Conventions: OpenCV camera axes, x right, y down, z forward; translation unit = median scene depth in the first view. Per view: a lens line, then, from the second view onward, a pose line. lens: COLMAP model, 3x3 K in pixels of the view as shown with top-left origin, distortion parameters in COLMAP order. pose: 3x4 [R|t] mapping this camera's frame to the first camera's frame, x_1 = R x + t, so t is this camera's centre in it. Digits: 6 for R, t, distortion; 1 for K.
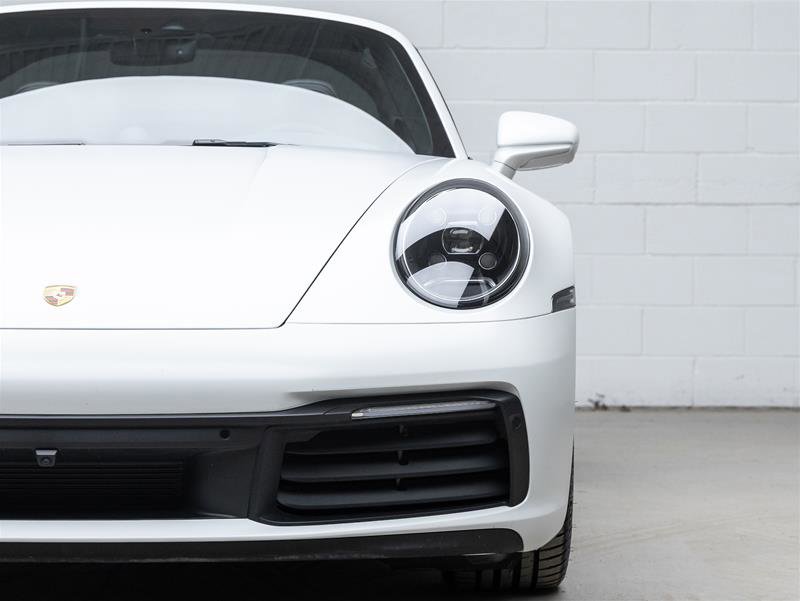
lens RADIAL K [[1570.5, 0, 400.0], [0, 1570.5, 300.5], [0, 0, 1]] dist [0.001845, 0.099260]
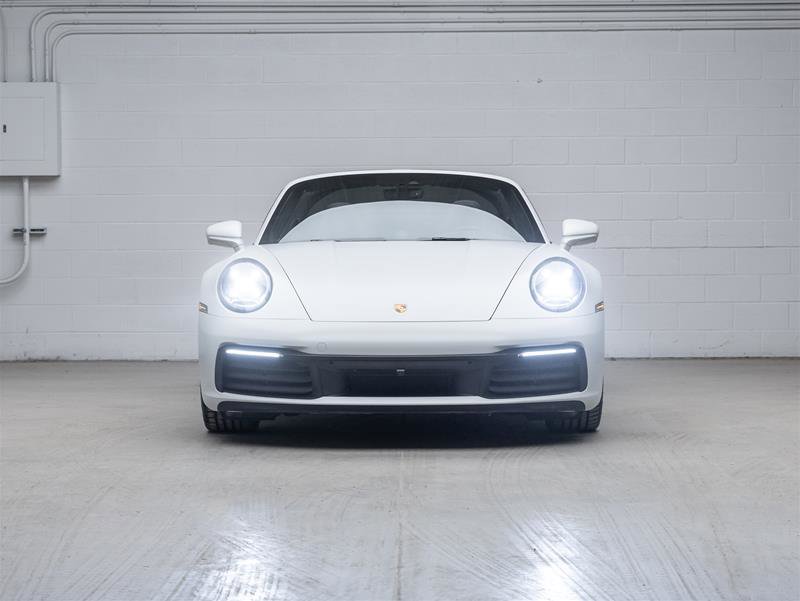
lens RADIAL K [[1132.1, 0, 400.0], [0, 1132.1, 300.5], [0, 0, 1]] dist [-0.018577, -0.028405]
pose [[0.999574, -0.008114, -0.028022, -0.133185], [0.008327, 0.999937, 0.007500, -0.023354], [0.027959, -0.007730, 0.999579, -0.646253]]
